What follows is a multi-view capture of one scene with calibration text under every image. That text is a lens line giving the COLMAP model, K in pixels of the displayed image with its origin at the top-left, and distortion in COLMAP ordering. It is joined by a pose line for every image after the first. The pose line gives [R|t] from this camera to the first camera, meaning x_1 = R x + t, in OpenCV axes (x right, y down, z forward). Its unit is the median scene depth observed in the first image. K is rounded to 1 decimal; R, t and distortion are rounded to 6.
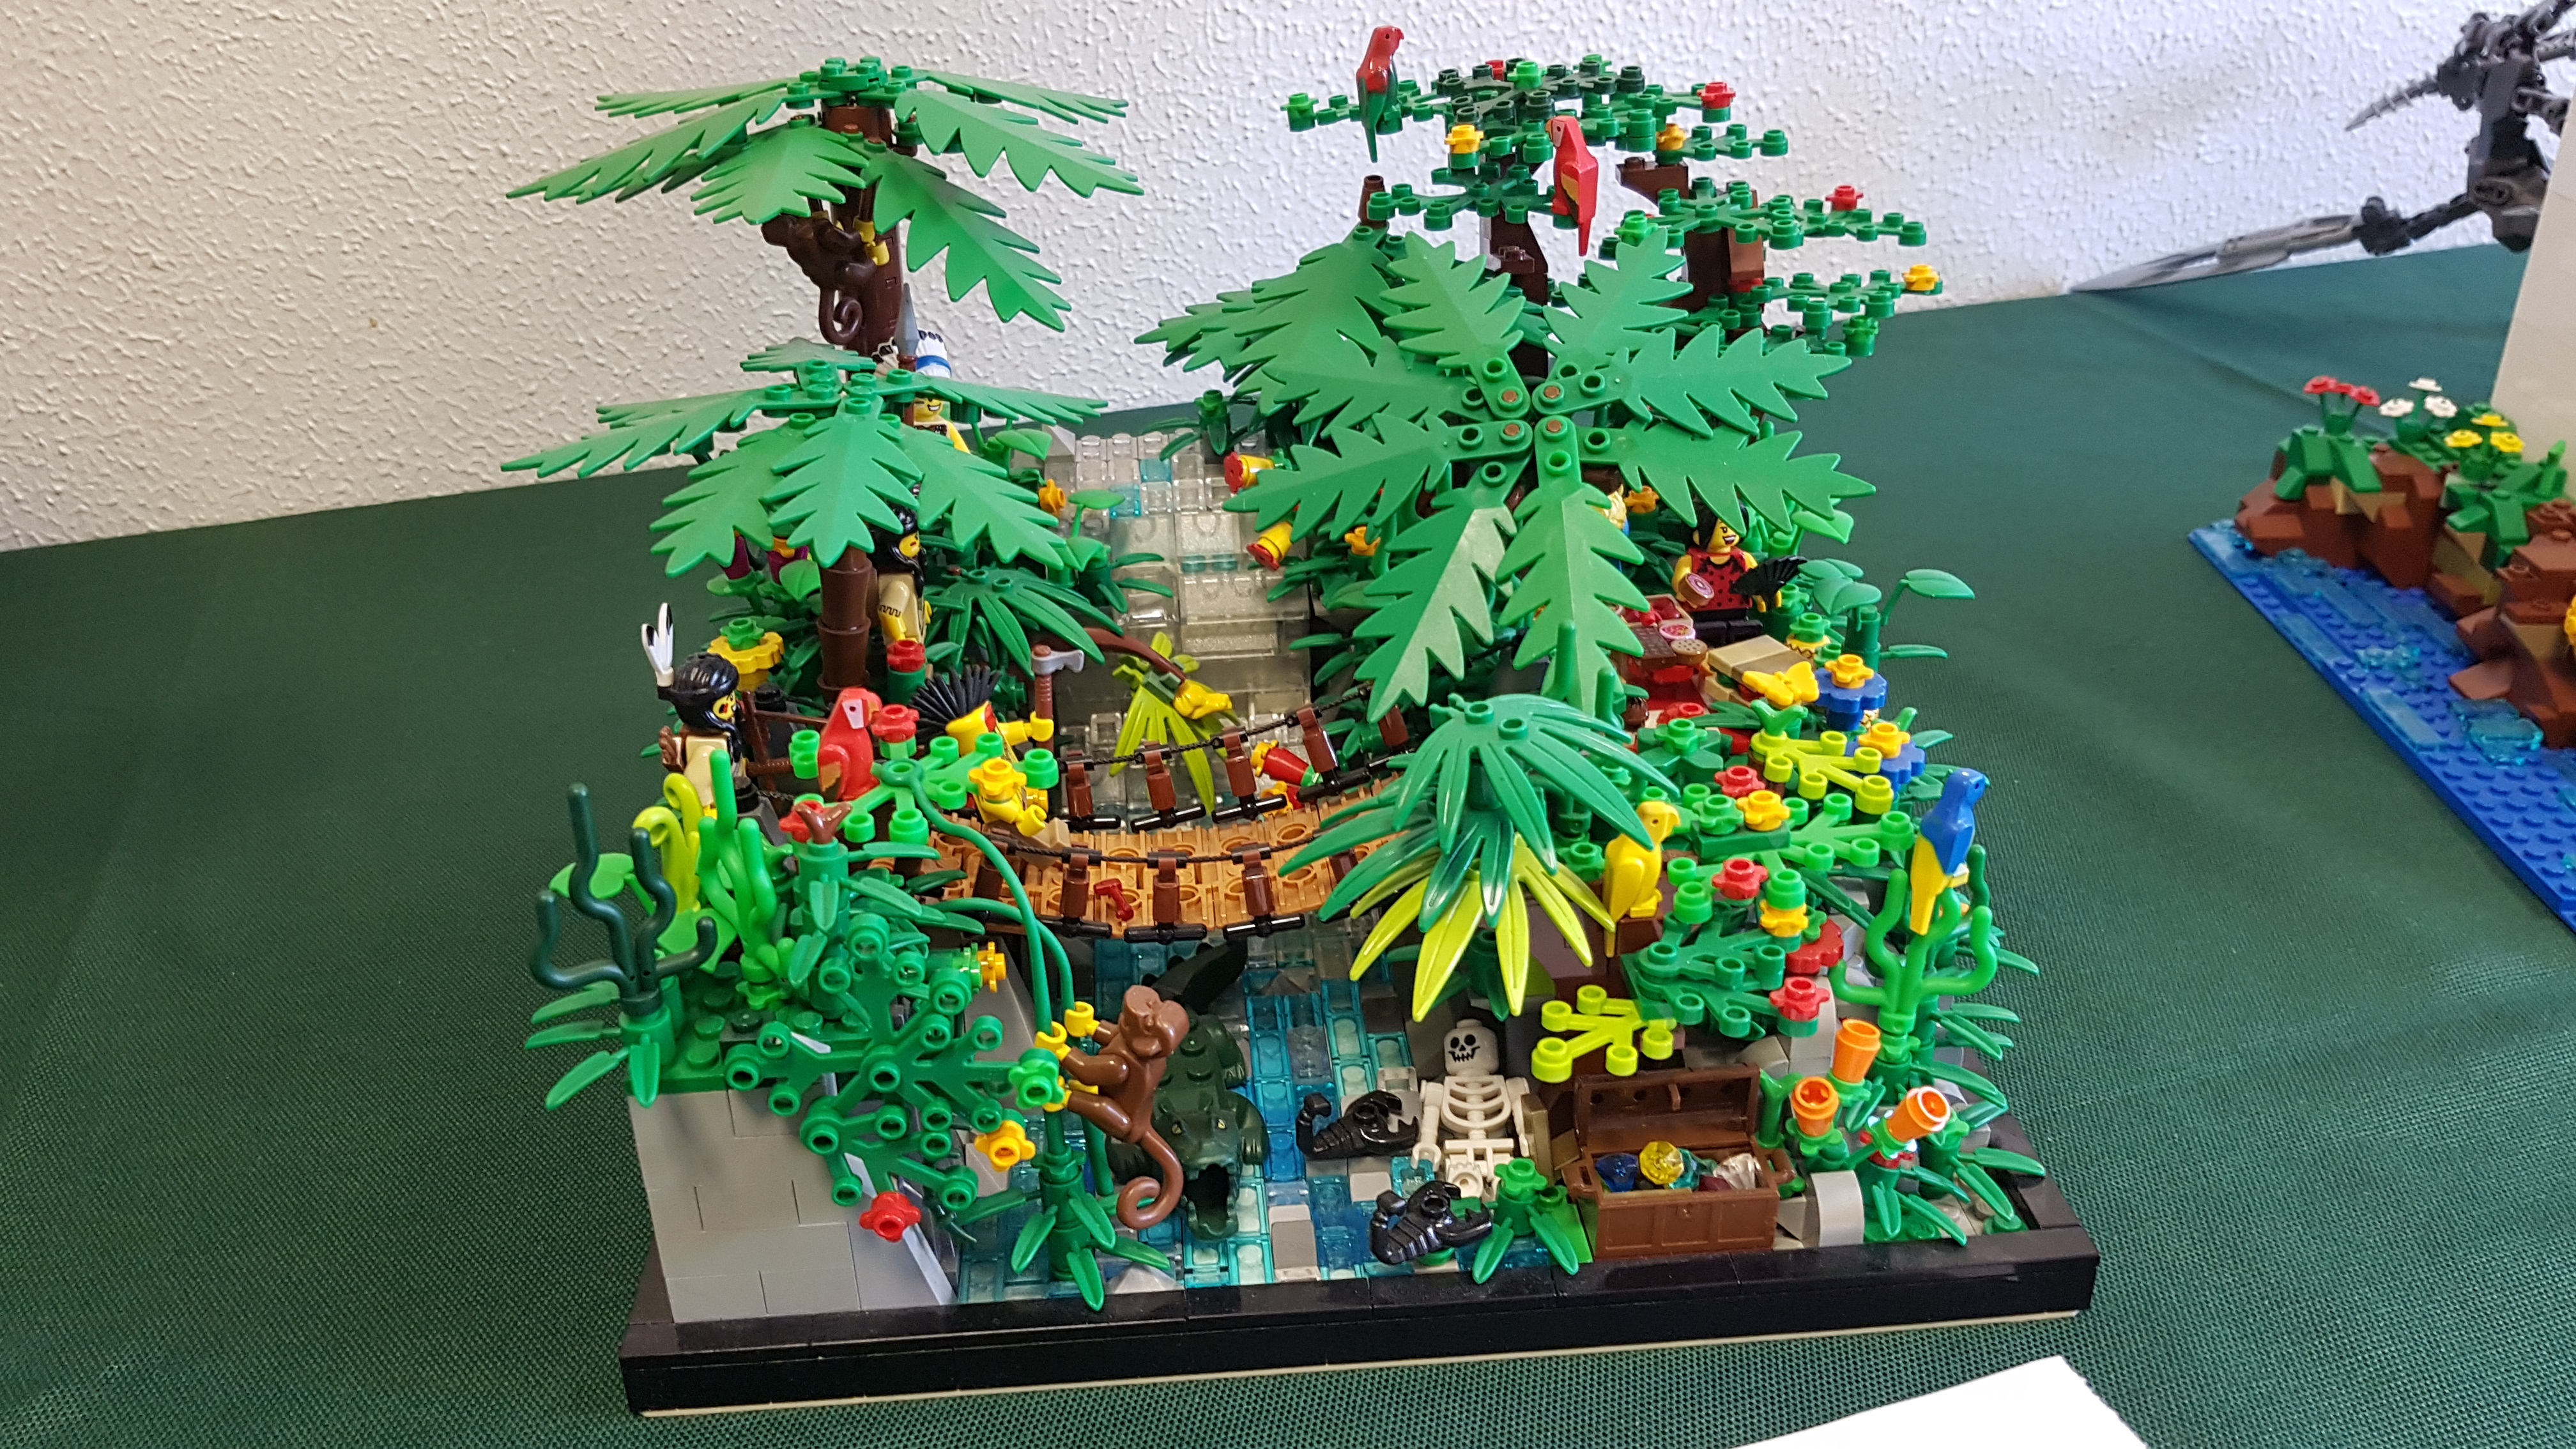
lens RADIAL K [[1979.5, 0, 1273.0], [0, 1979.5, 783.4], [0, 0, 1]] dist [0.015923, -0.025351]
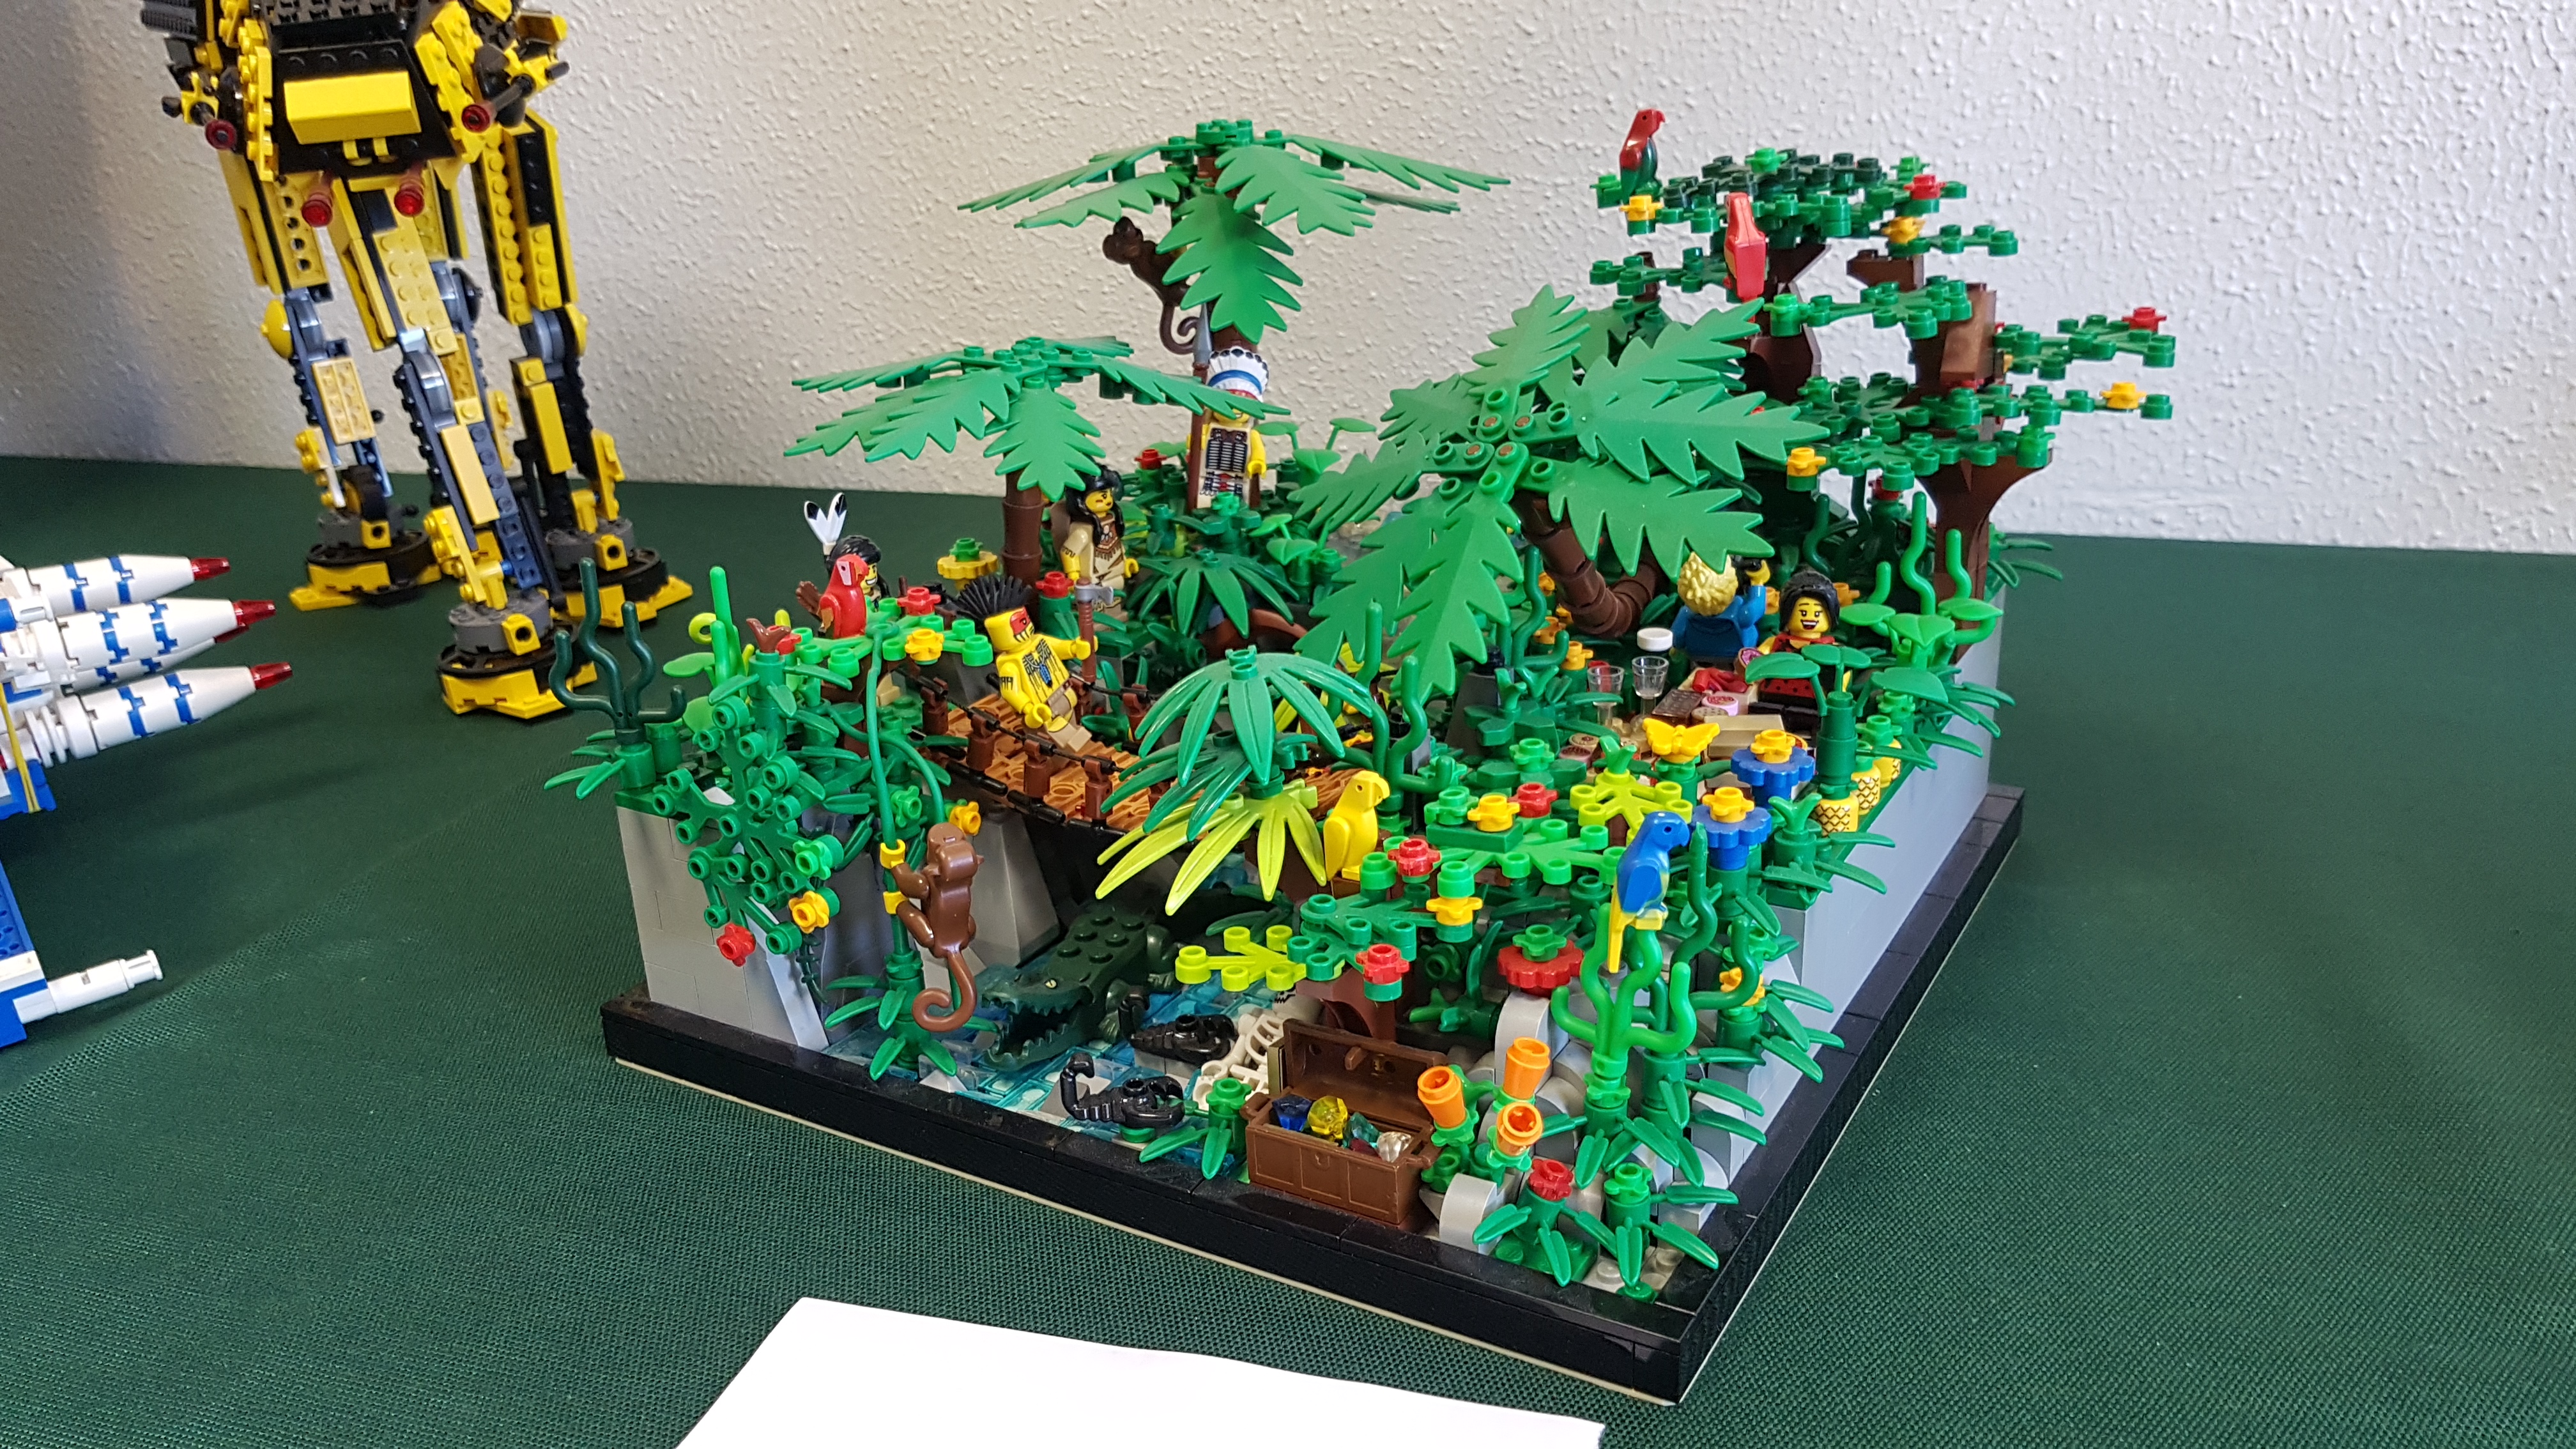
lens RADIAL K [[1986.5, 0, 1287.3], [0, 1986.5, 870.8], [0, 0, 1]] dist [-0.041226, 0.054659]
pose [[0.832134, 0.233278, -0.503124, 0.363679], [-0.255684, 0.966432, 0.025209, 0.023401], [0.492116, 0.107664, 0.863846, 0.027462]]
